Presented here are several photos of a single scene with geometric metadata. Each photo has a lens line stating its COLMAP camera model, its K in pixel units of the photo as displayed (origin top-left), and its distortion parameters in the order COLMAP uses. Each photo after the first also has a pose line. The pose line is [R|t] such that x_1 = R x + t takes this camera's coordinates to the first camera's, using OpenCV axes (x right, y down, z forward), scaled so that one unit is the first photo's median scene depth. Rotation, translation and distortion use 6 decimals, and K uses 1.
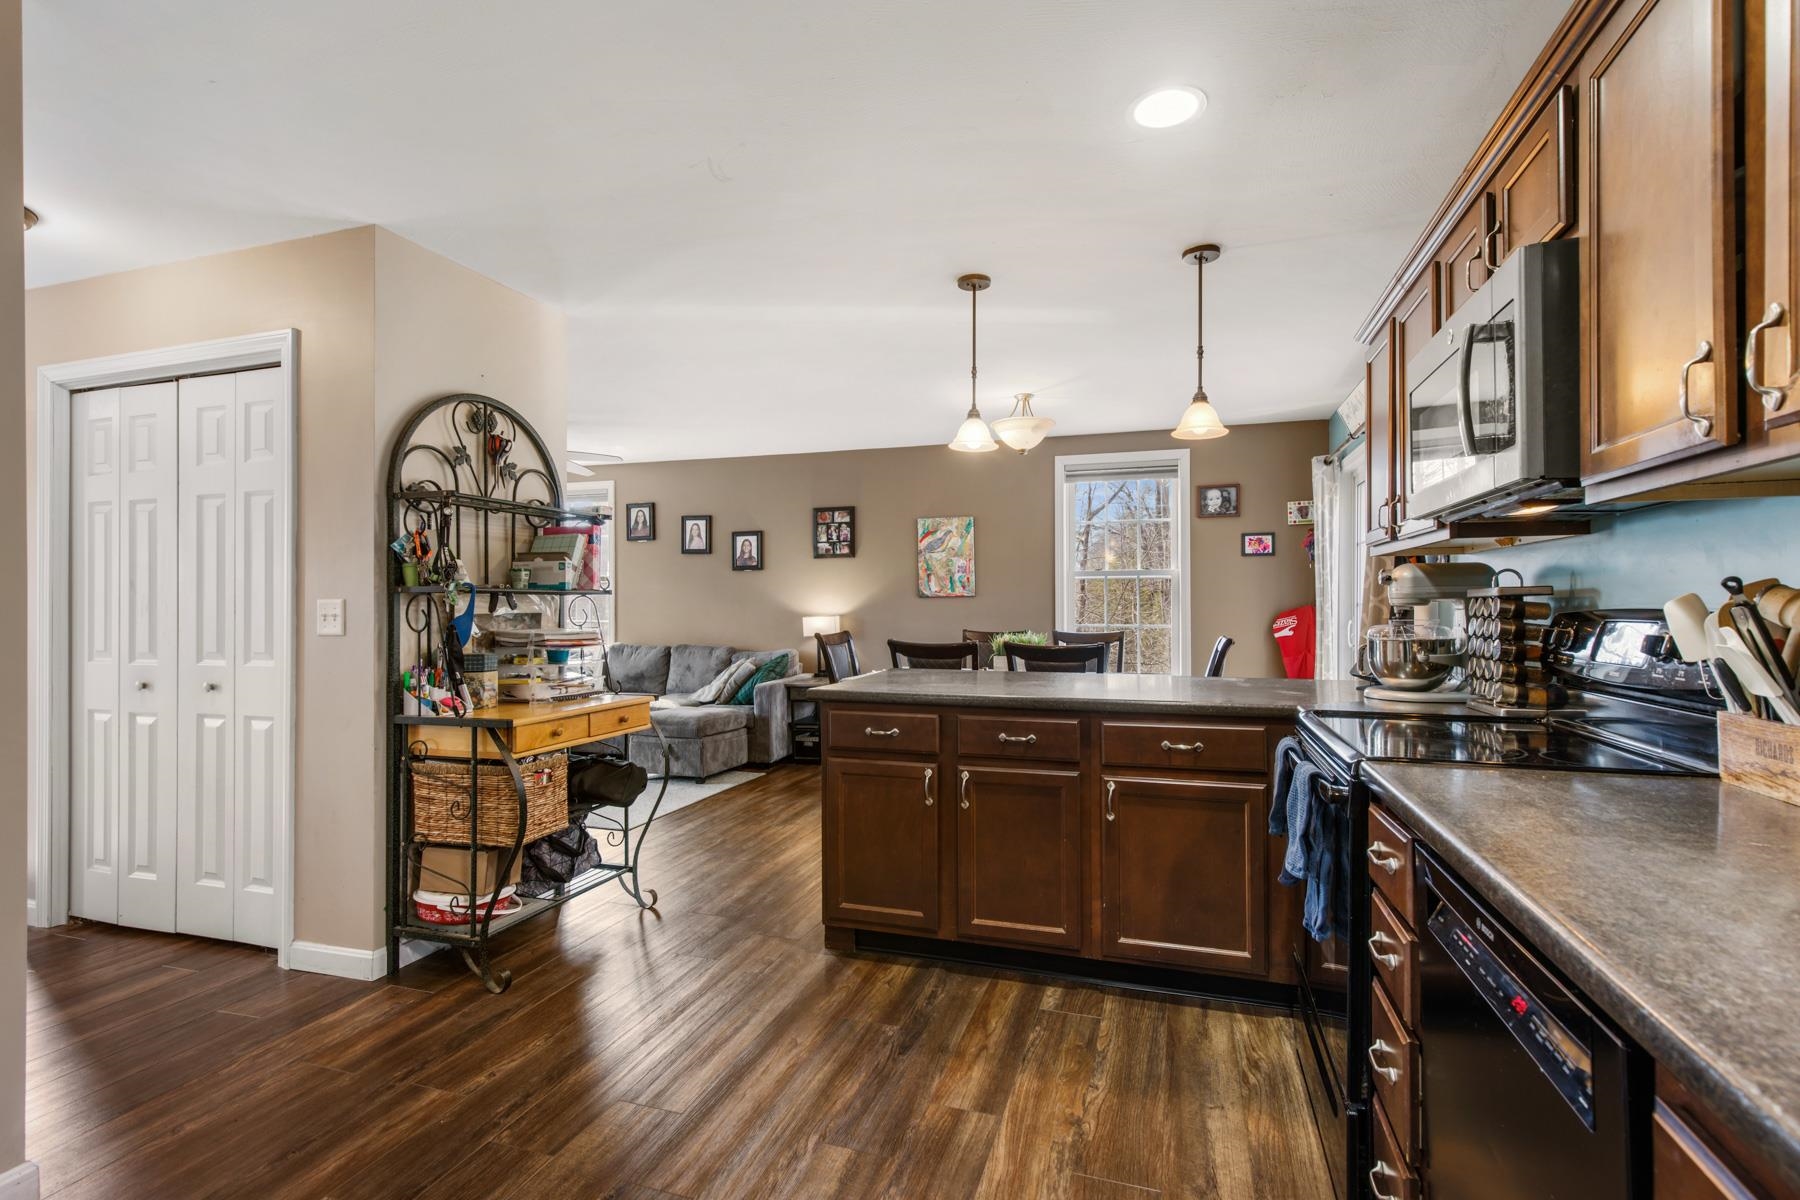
lens RADIAL K [[830.2, 0, 904.8], [0, 830.2, 598.5], [0, 0, 1]] dist [0.009693, -0.001097]
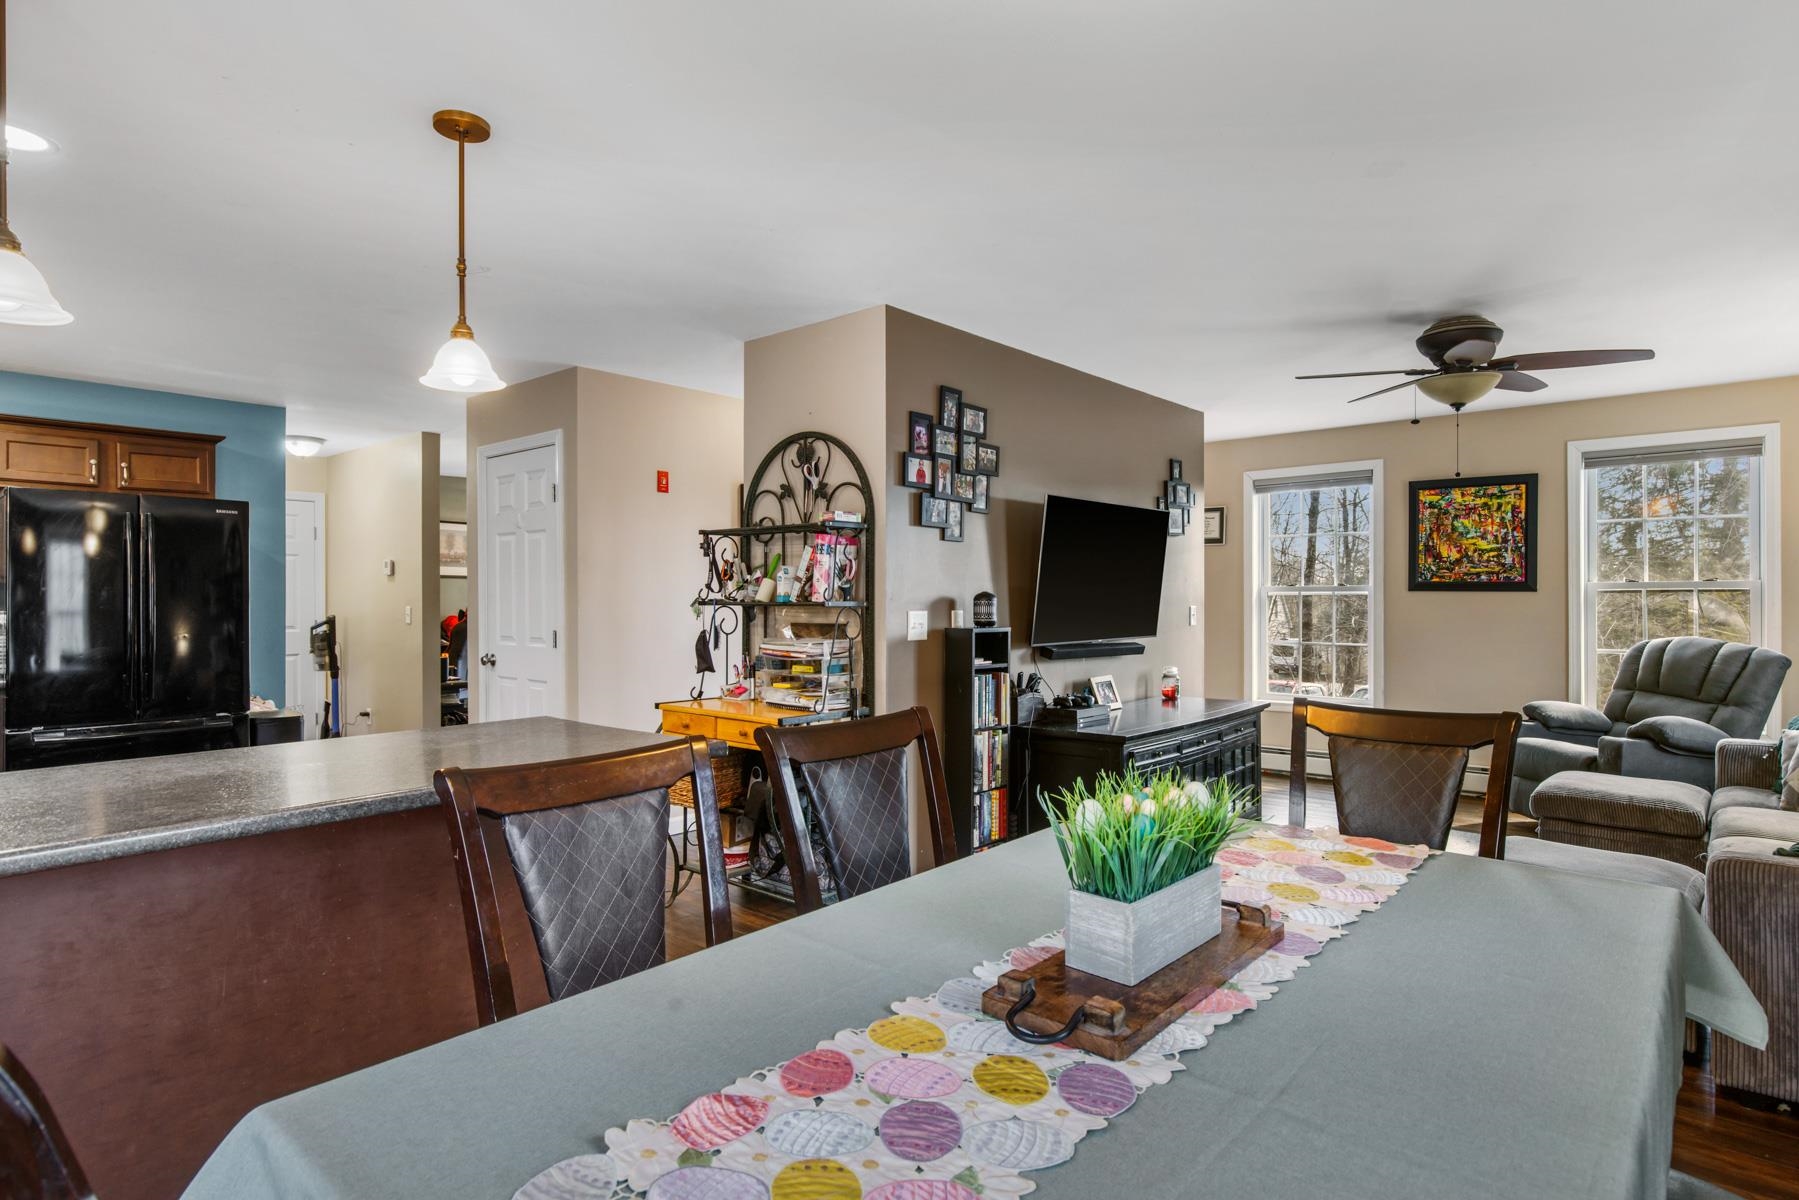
lens RADIAL K [[1017.9, 0, 912.0], [0, 1017.9, 599.0], [0, 0, 1]] dist [0.005632, -0.001949]
pose [[-0.391391, 0.004294, -0.920214, 0.800119], [0.009807, 0.999952, 0.000495, -0.017335], [0.920172, -0.008831, -0.391415, 1.869988]]
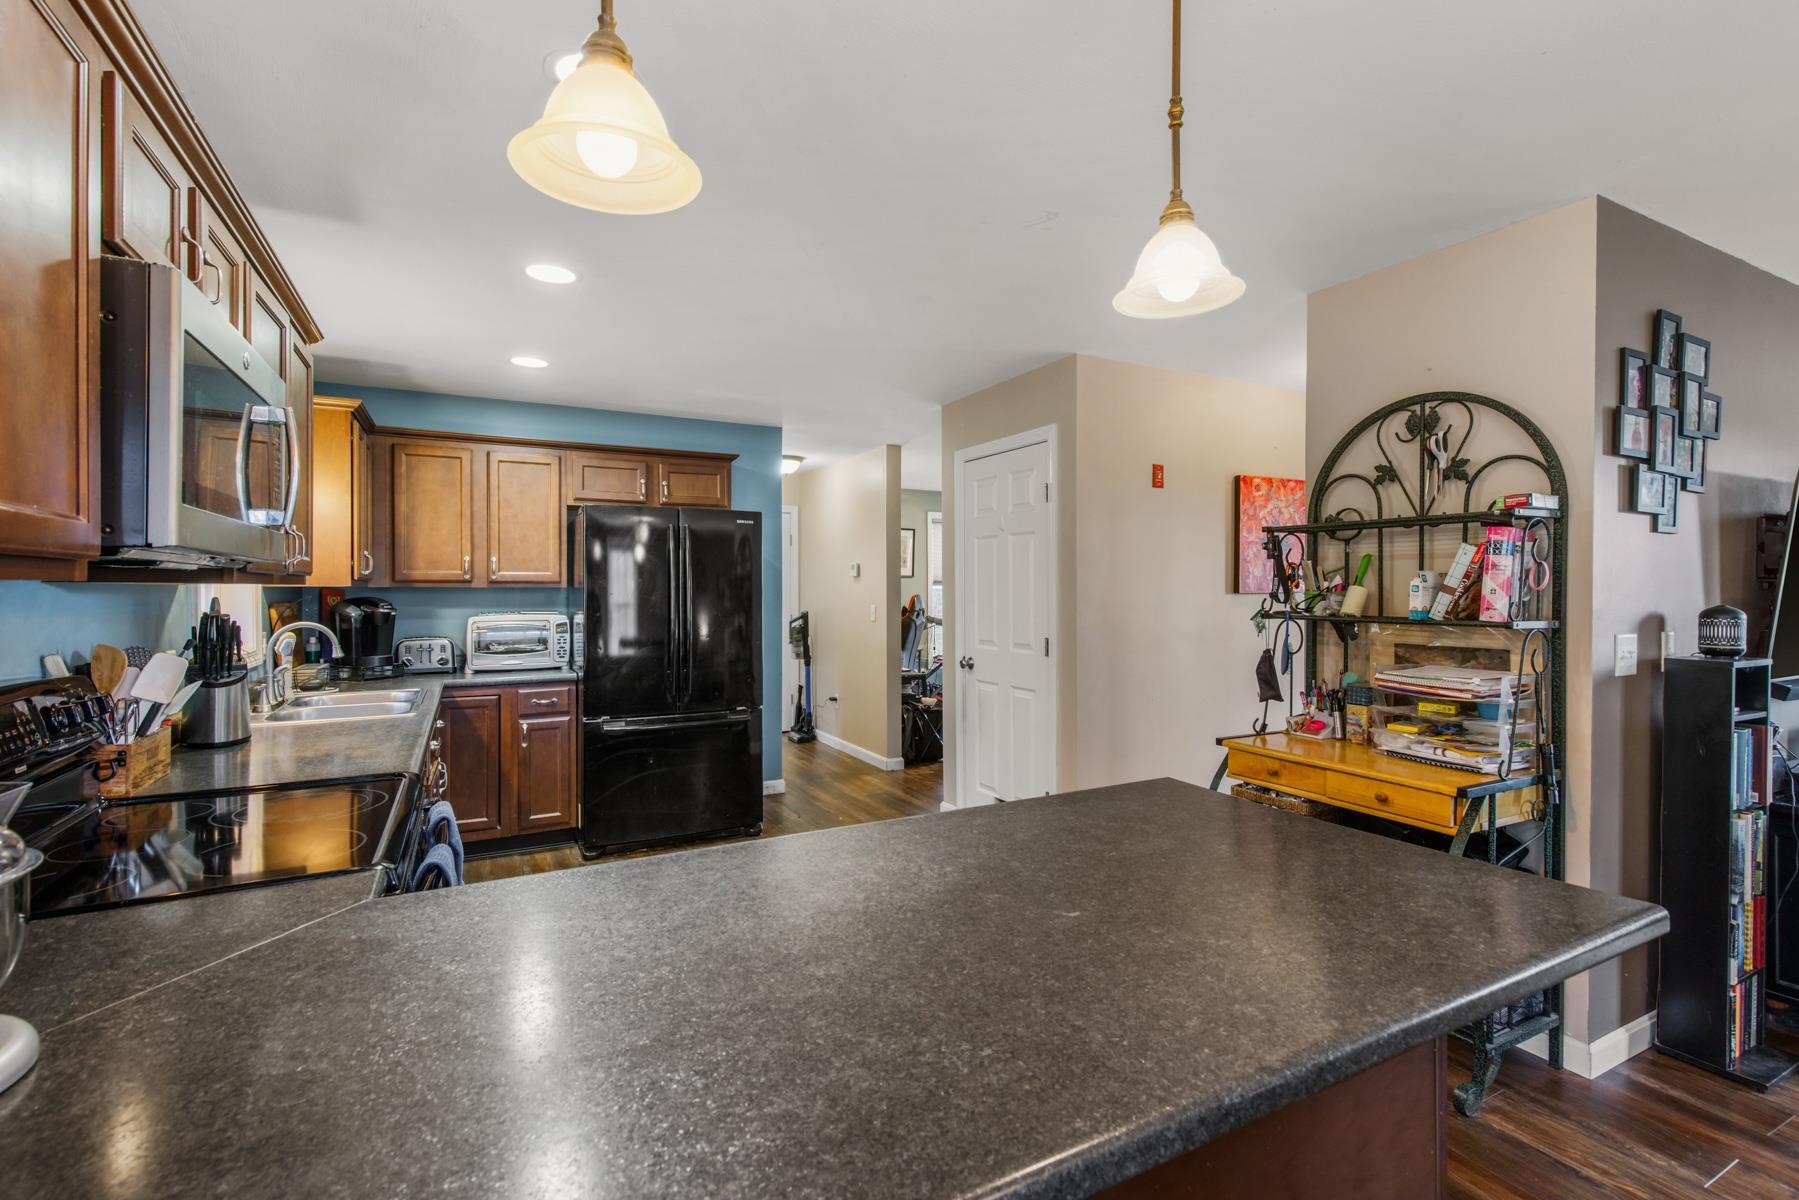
lens RADIAL K [[829.7, 0, 888.9], [0, 829.7, 596.0], [0, 0, 1]] dist [0.009693, -0.001097]
pose [[-0.693981, 0.009224, -0.719934, 0.564592], [0.006682, 0.999957, 0.006370, -0.048608], [0.719962, -0.000390, -0.694014, 1.340693]]
